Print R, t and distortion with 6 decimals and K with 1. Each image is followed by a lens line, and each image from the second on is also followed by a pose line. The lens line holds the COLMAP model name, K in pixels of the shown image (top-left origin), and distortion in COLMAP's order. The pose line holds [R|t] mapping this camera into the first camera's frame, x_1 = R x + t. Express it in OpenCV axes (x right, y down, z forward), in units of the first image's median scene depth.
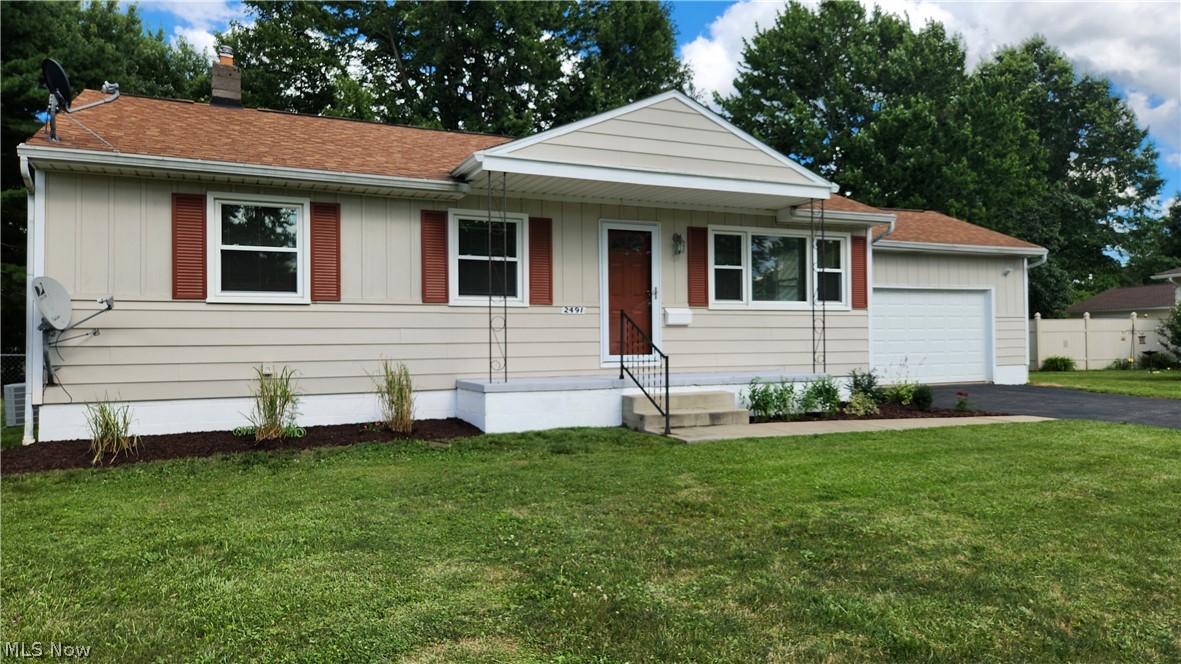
lens RADIAL K [[795.0, 0, 585.6], [0, 795.0, 346.2], [0, 0, 1]] dist [0.074751, -0.064637]
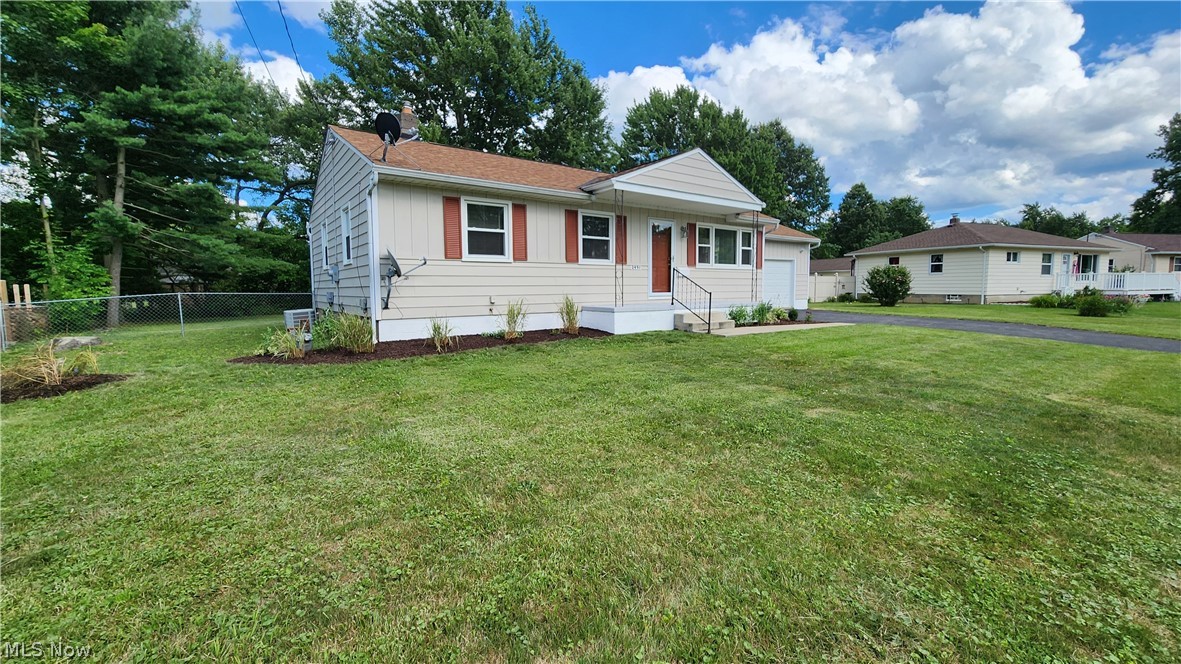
lens RADIAL K [[481.3, 0, 590.5], [0, 481.3, 332.0], [0, 0, 1]] dist [0.002480, 0.000566]
pose [[0.979990, -0.014474, 0.198519, -0.319195], [-0.002419, 0.996413, 0.084594, 0.007938], [-0.199031, -0.083382, 0.976439, -0.062062]]
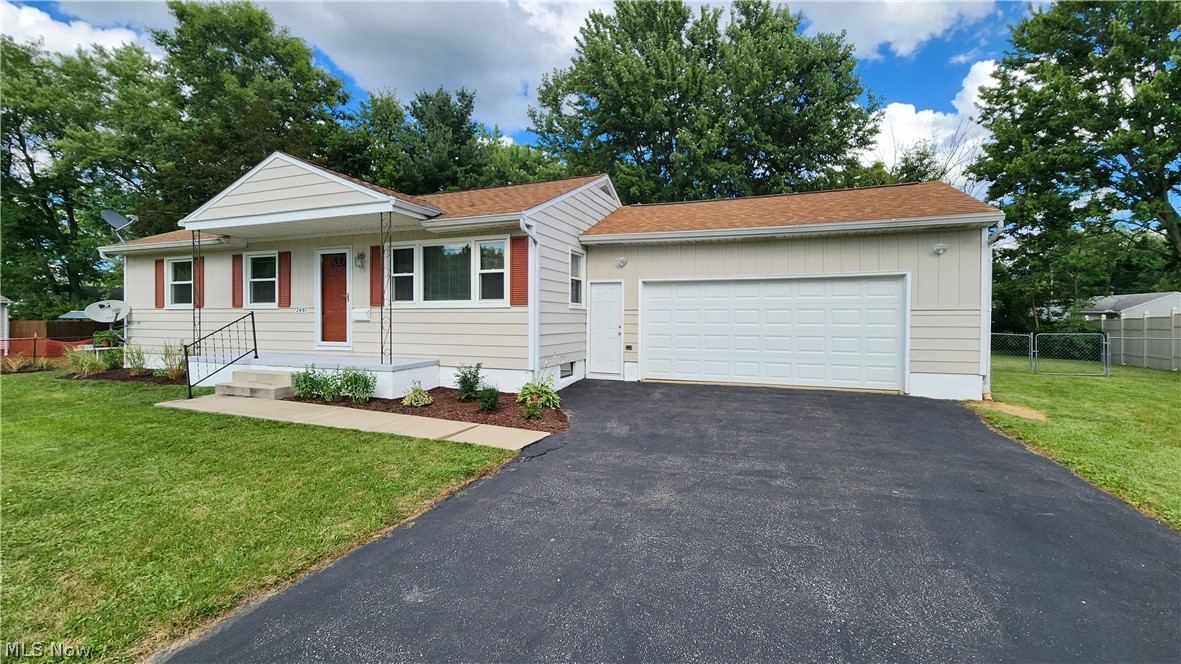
lens RADIAL K [[487.5, 0, 592.0], [0, 487.5, 328.2], [0, 0, 1]] dist [0.014965, 0.000087]
pose [[0.700034, 0.017125, -0.713905, 0.976155], [-0.015525, 0.999841, 0.008761, -0.027353], [0.713941, 0.004951, 0.700188, 0.703934]]
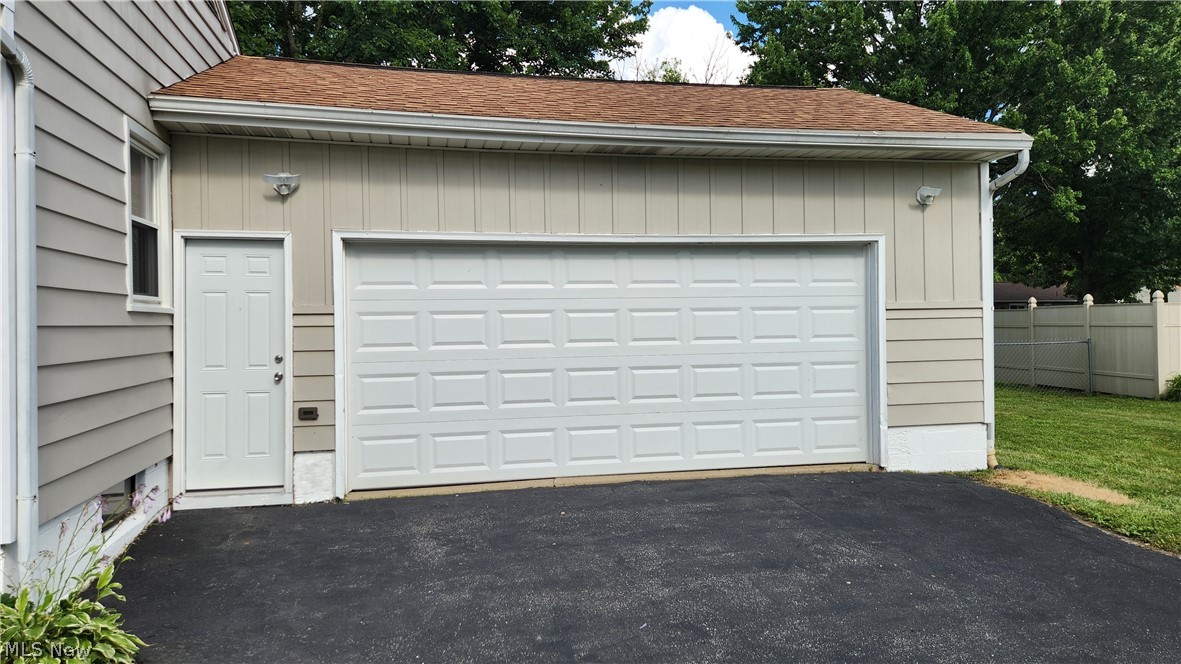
lens RADIAL K [[760.5, 0, 567.6], [0, 760.5, 310.5], [0, 0, 1]] dist [0.093922, -0.051021]
pose [[0.972492, -0.011984, -0.232628, 0.686680], [0.007917, 0.999799, -0.018412, -0.044904], [0.232802, 0.016064, 0.972391, 0.901602]]
